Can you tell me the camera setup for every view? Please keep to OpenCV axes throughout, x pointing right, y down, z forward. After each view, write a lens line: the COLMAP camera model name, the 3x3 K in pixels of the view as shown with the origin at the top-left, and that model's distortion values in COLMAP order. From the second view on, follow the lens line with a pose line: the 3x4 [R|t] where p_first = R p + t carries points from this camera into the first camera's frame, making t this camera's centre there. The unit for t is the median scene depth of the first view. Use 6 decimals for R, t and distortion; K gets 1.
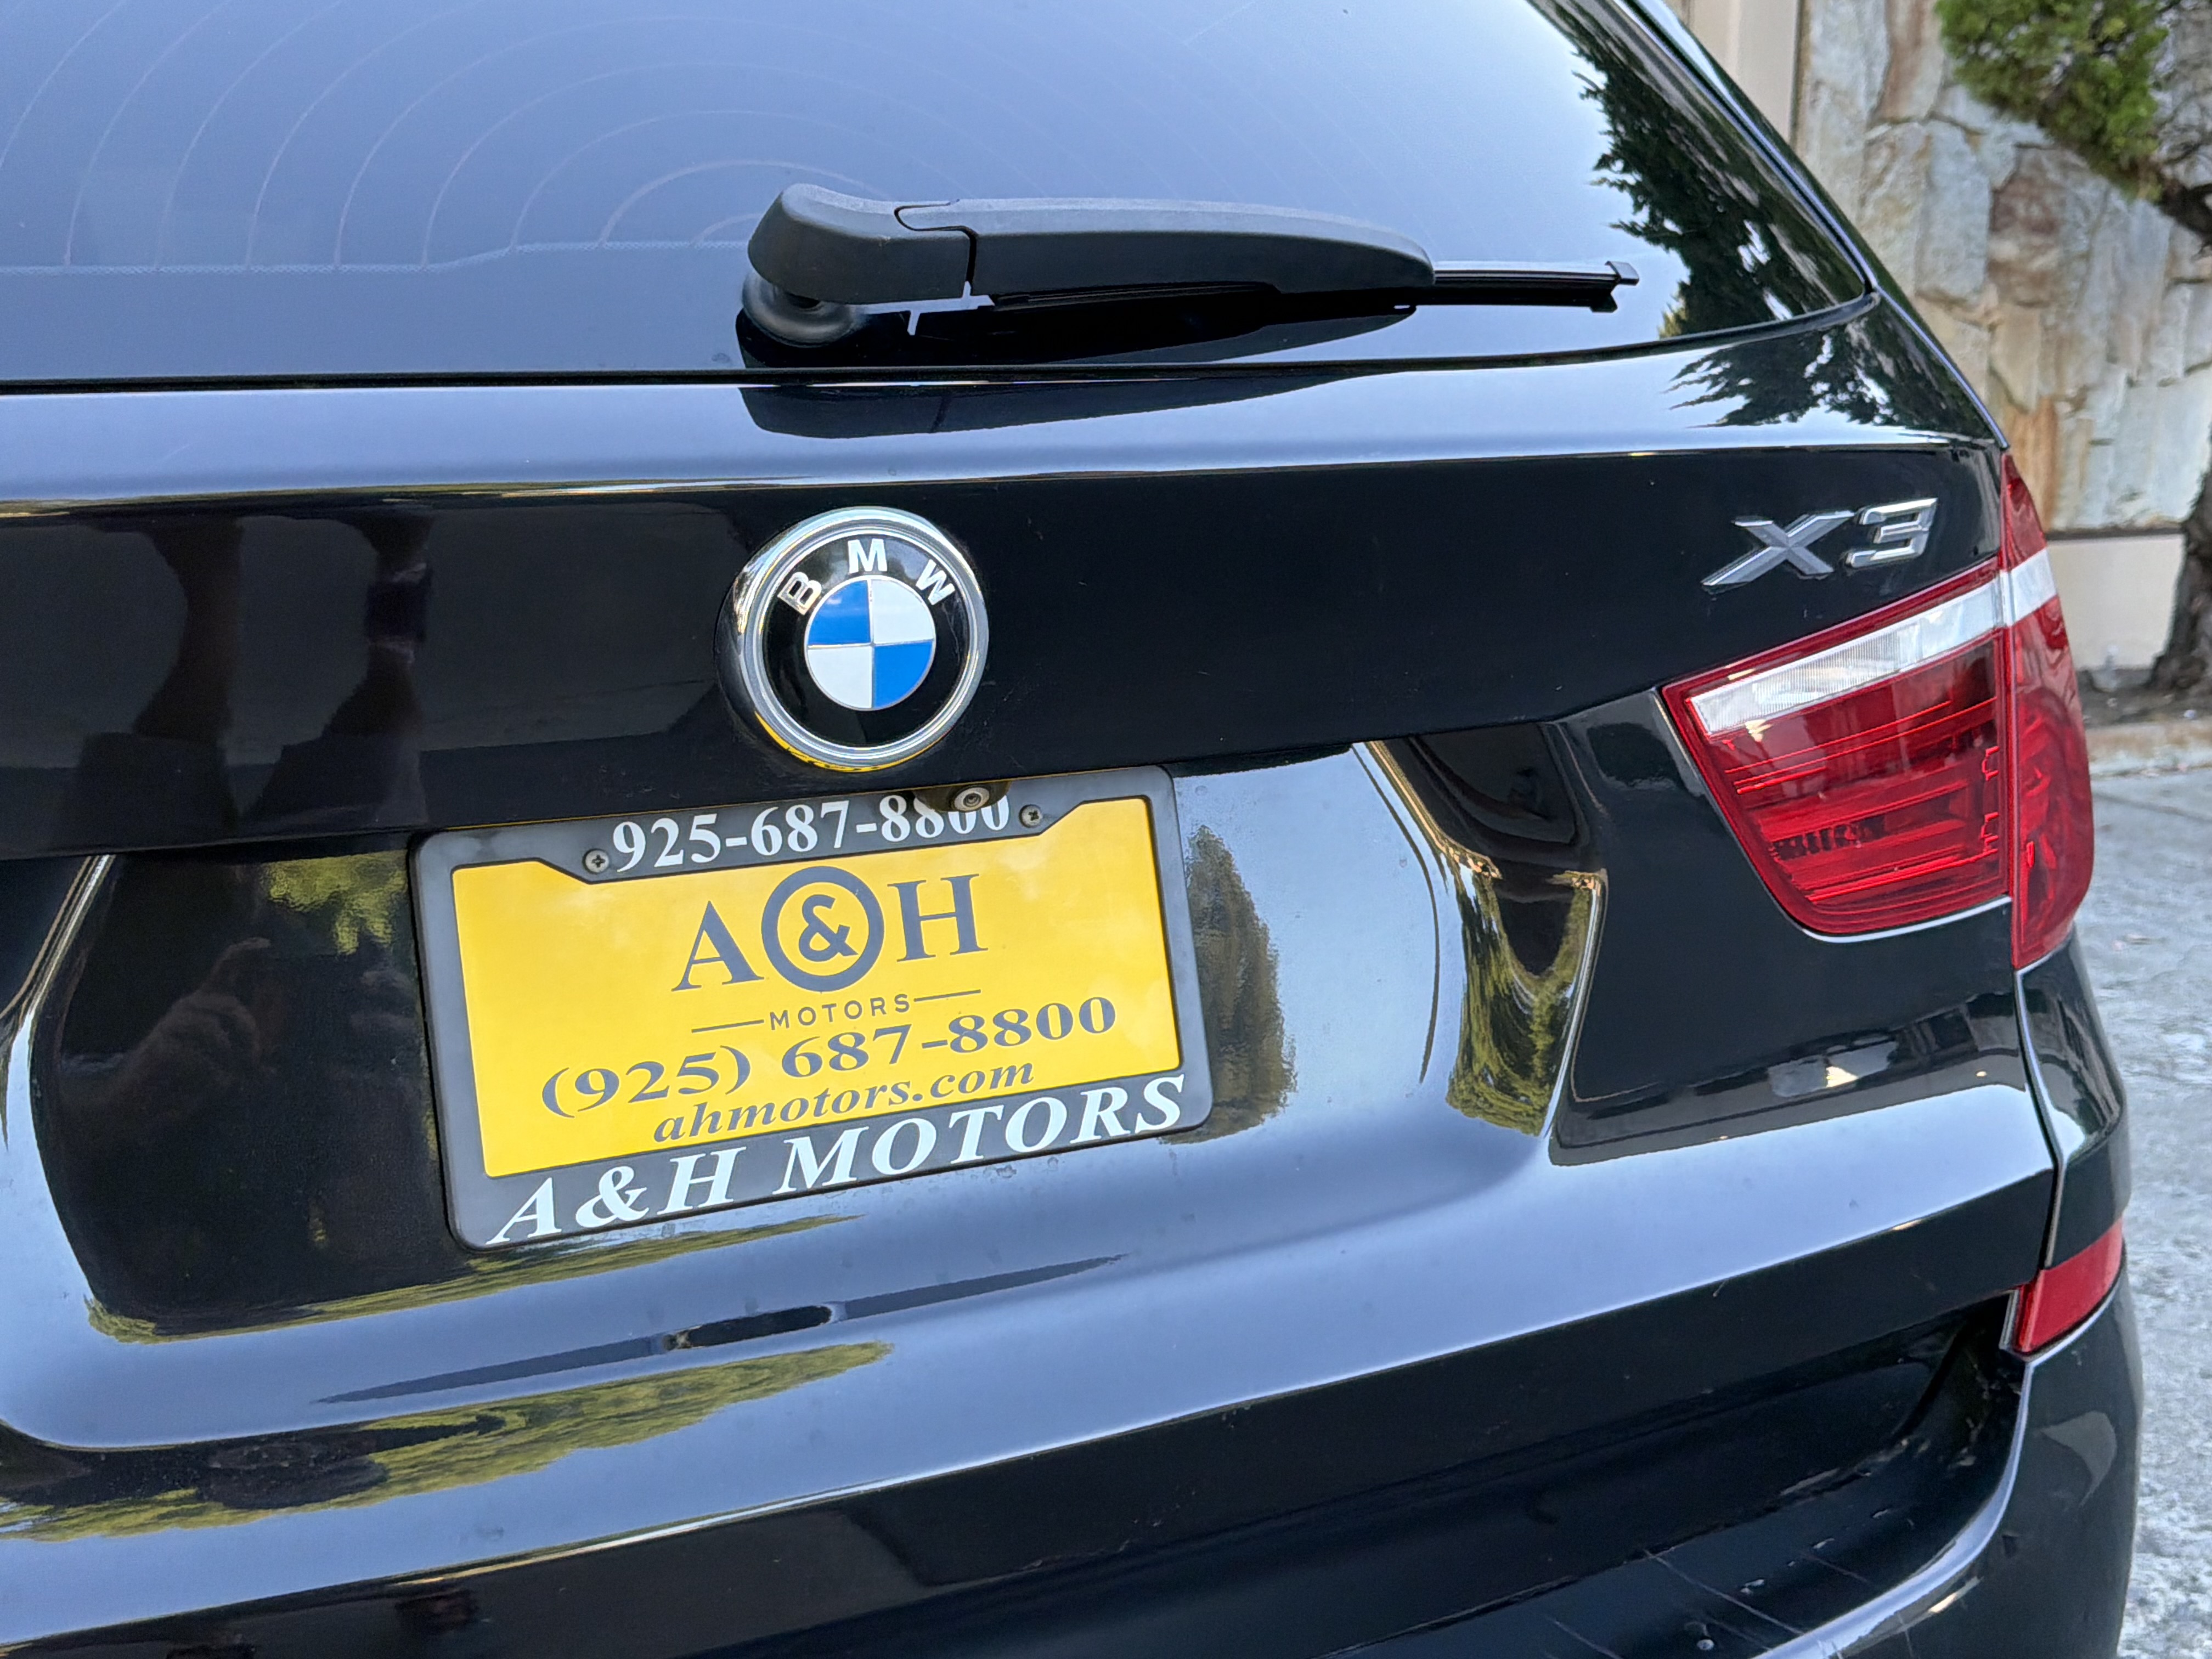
lens RADIAL K [[2259.5, 0, 1116.5], [0, 2259.5, 839.4], [0, 0, 1]] dist [0.118090, 0.000000]
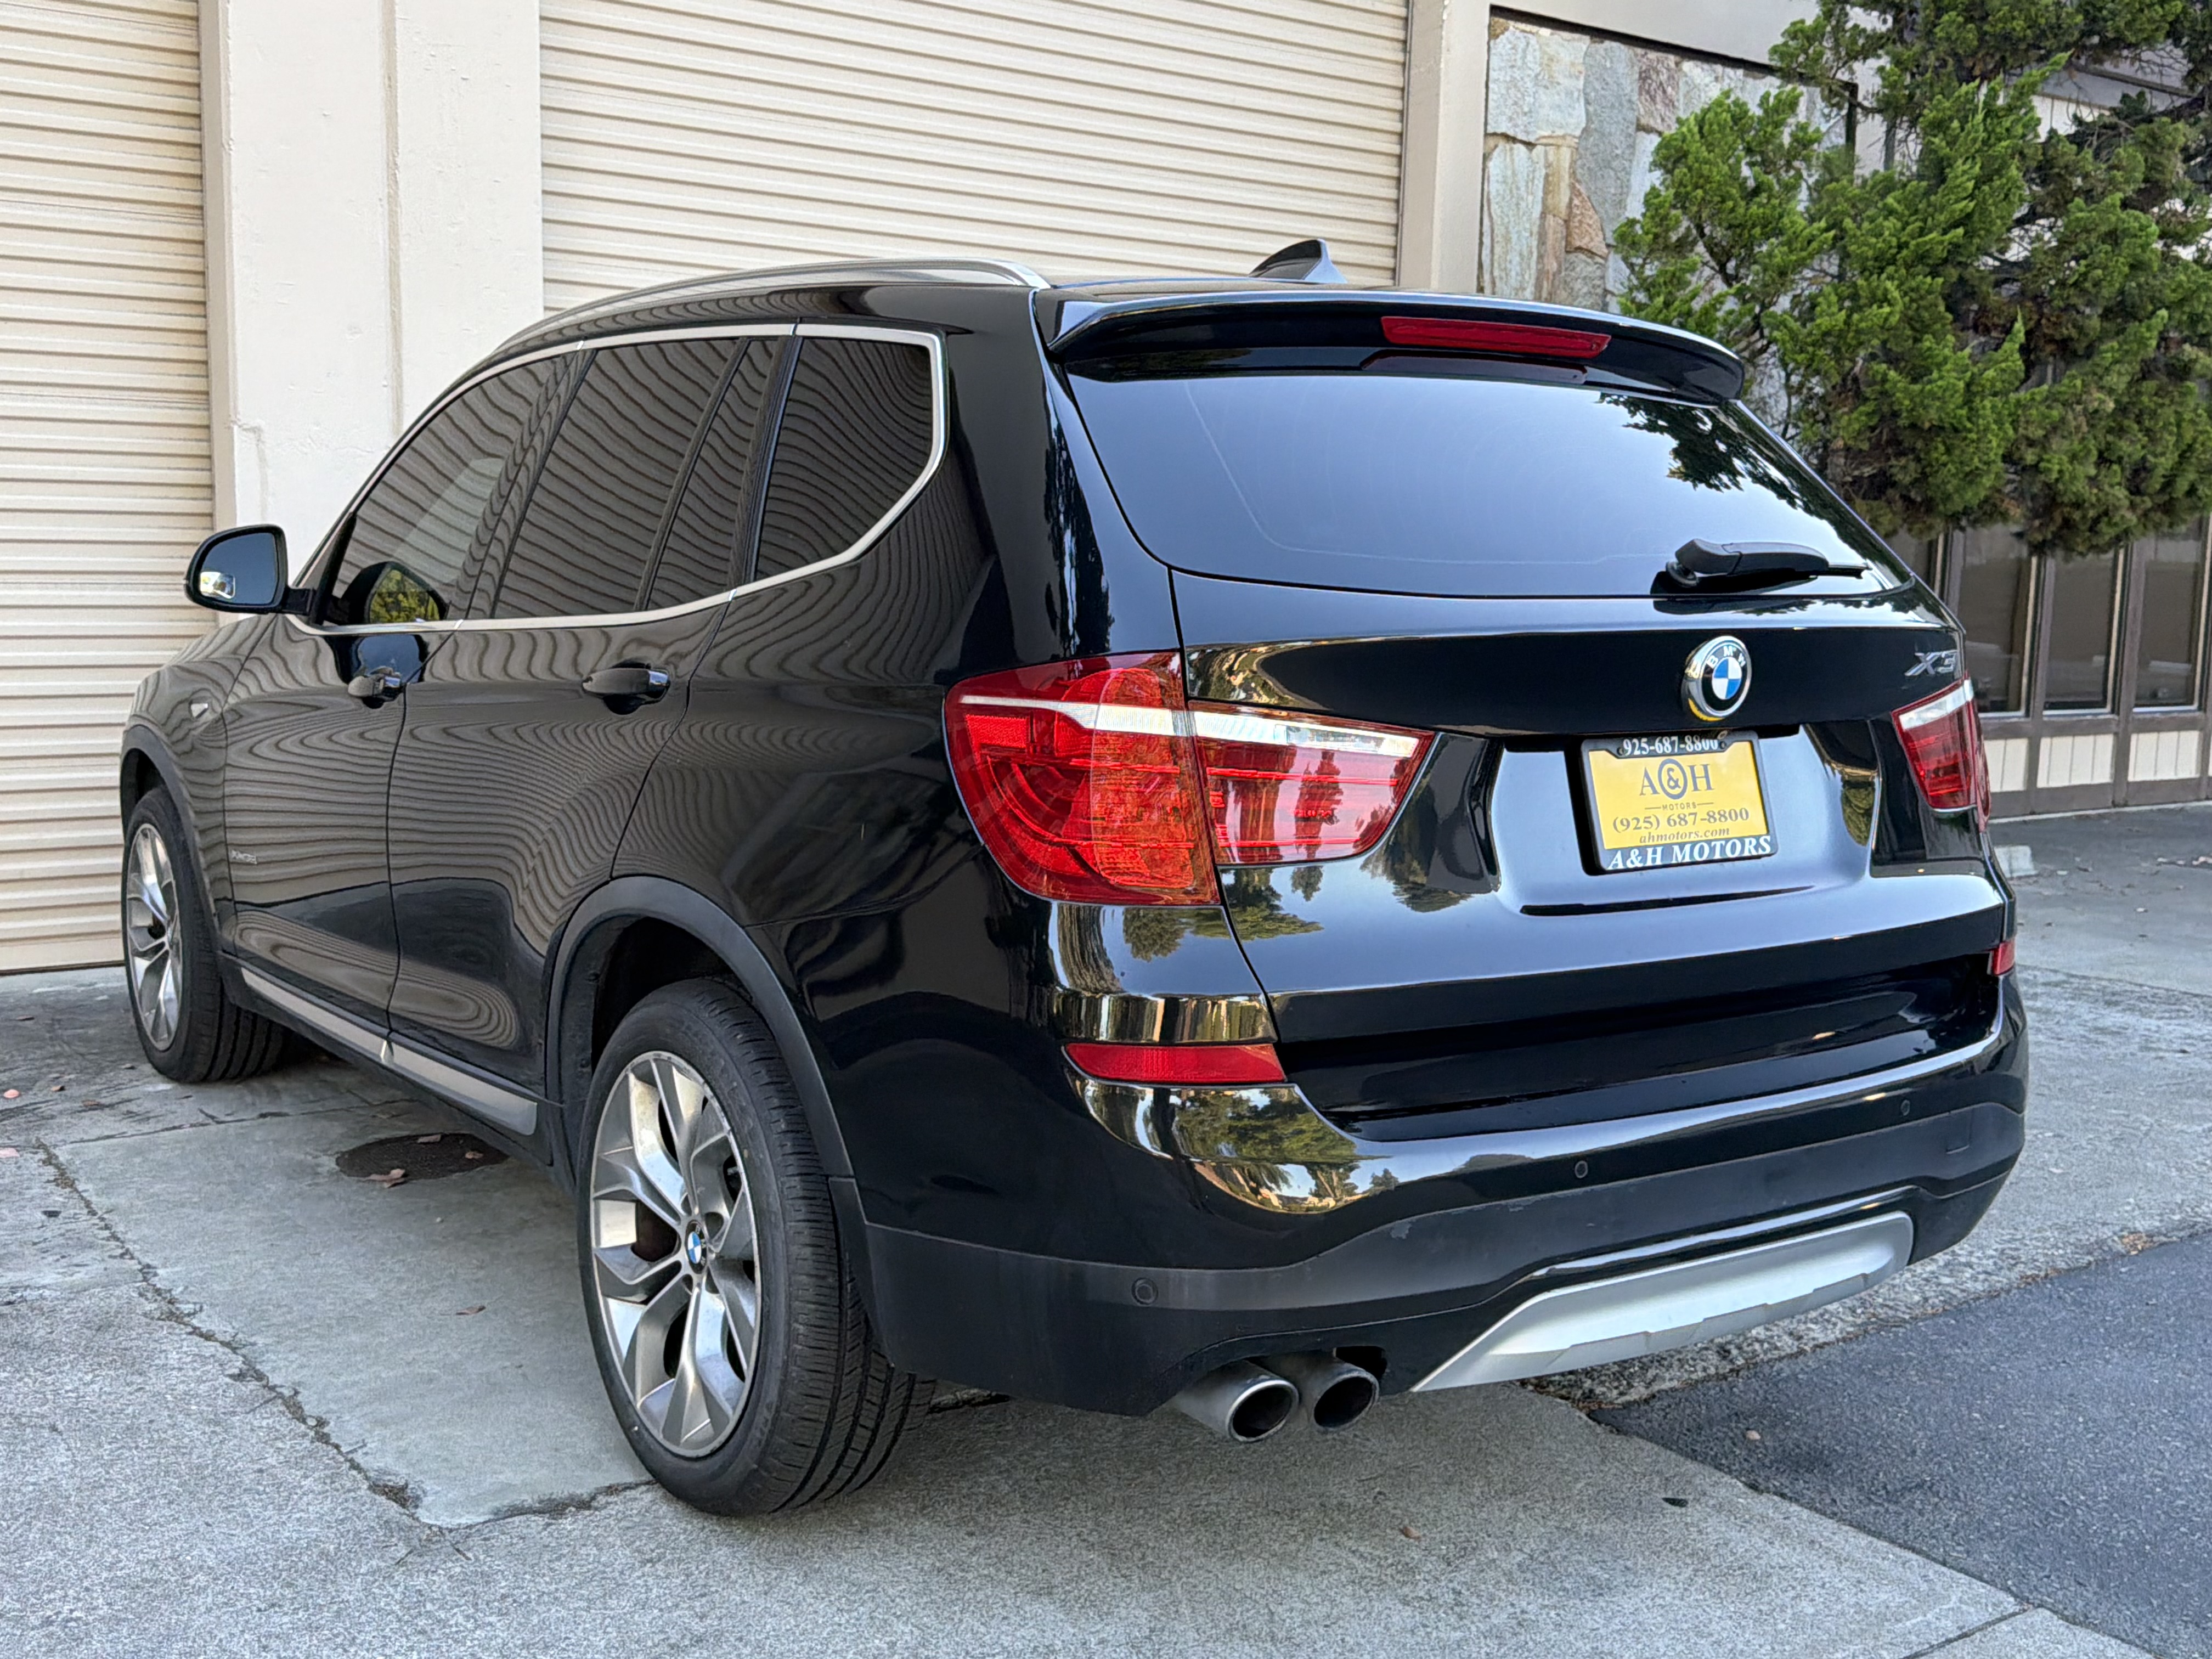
lens RADIAL K [[2259.5, 0, 1105.7], [0, 2259.5, 834.8], [0, 0, 1]] dist [0.118090, 0.000000]
pose [[0.978572, 0.007144, 0.205780, -1.473356], [0.009439, 0.996791, -0.079487, 0.343422], [-0.205688, 0.079726, 0.975365, -1.759244]]
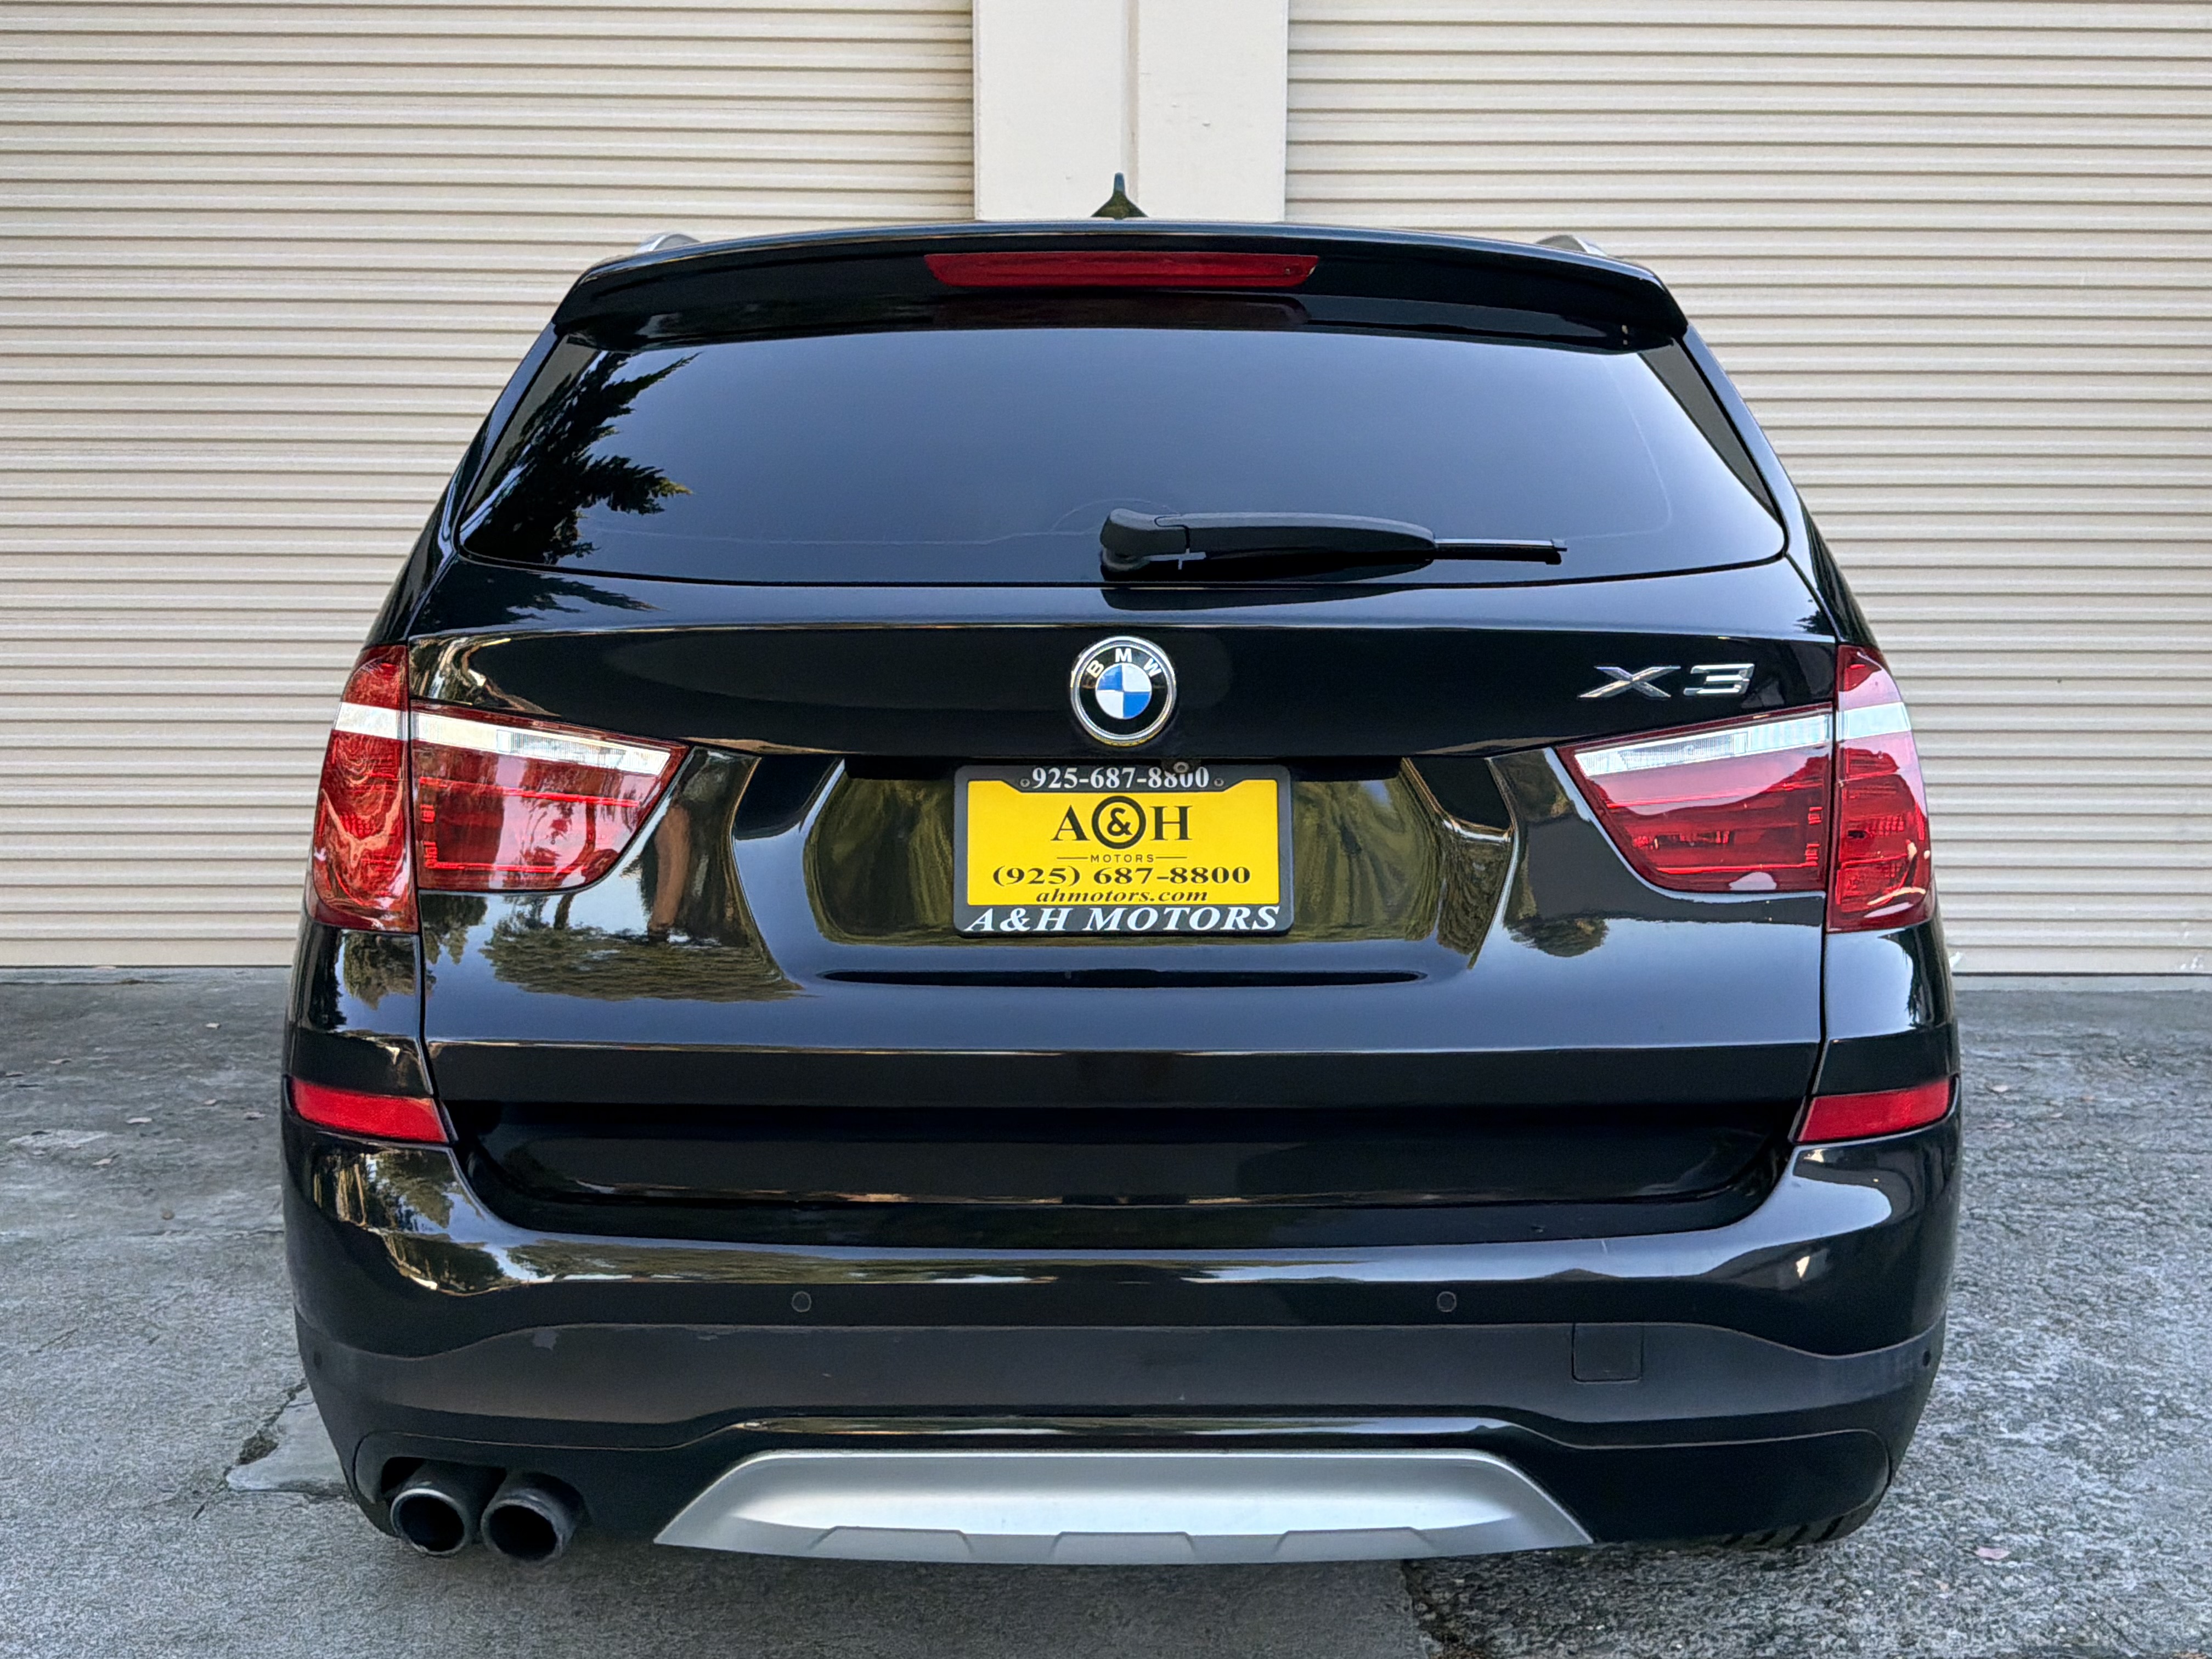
lens RADIAL K [[2259.5, 0, 1105.3], [0, 2259.5, 821.3], [0, 0, 1]] dist [0.118090, 0.000000]
pose [[0.927261, 0.059874, -0.369597, 0.703697], [-0.095152, 0.992406, -0.077954, 0.218105], [0.362123, 0.107451, 0.925916, -1.125043]]
